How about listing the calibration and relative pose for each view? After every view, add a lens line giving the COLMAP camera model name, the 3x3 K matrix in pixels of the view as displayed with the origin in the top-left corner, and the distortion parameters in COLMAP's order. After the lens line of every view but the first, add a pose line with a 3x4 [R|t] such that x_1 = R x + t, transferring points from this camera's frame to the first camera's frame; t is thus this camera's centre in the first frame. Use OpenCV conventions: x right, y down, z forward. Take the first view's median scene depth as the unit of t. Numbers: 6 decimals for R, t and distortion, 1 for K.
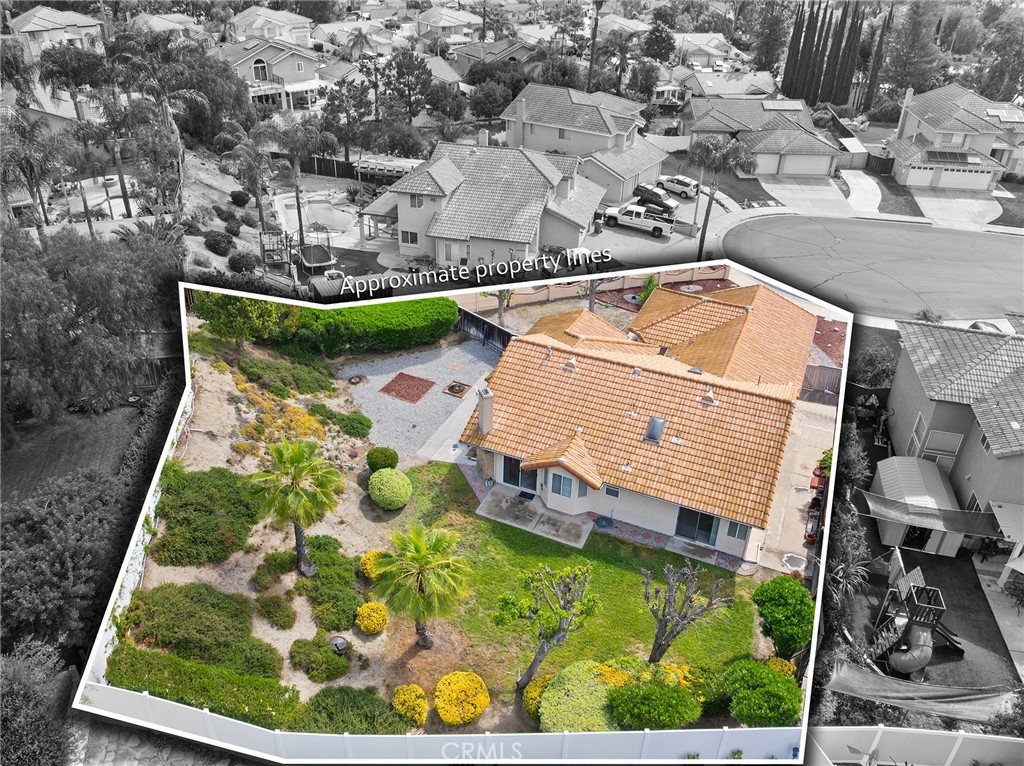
lens RADIAL K [[780.1, 0, 473.2], [0, 780.1, 358.3], [0, 0, 1]] dist [-0.035560, 0.002820]
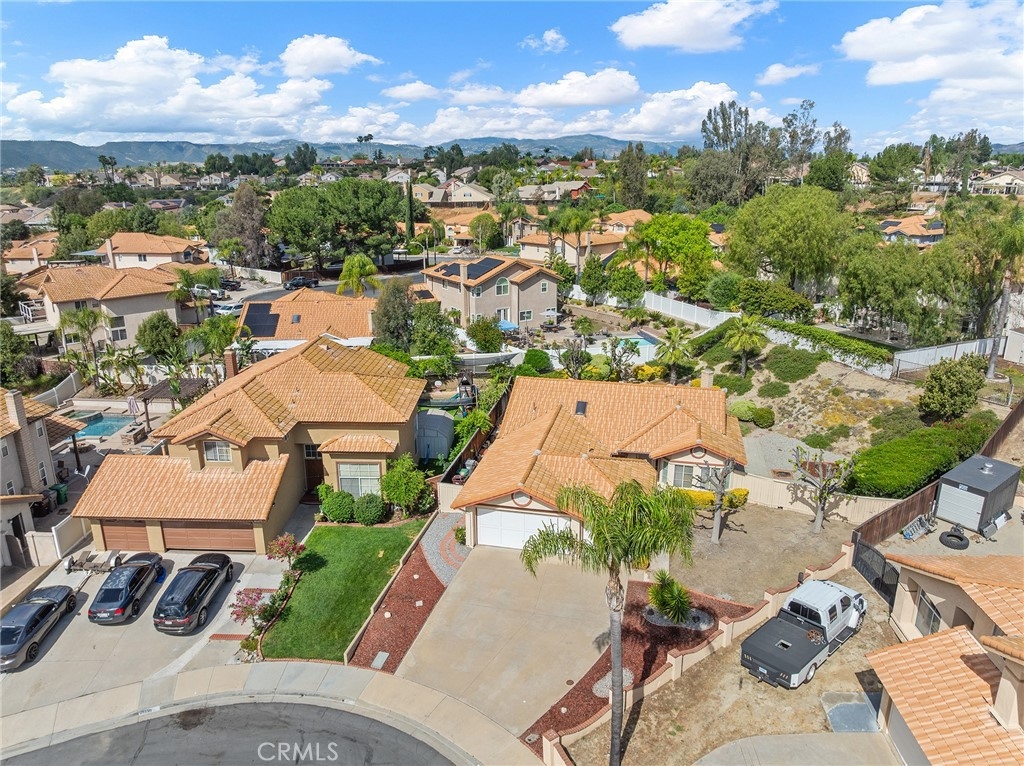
lens RADIAL K [[722.5, 0, 514.8], [0, 722.5, 385.1], [0, 0, 1]] dist [-0.031639, -0.003175]
pose [[-0.970572, 0.065961, -0.231601, 0.441788], [-0.124387, 0.686199, 0.716700, -0.560006], [0.206199, 0.724418, -0.657800, 1.151223]]
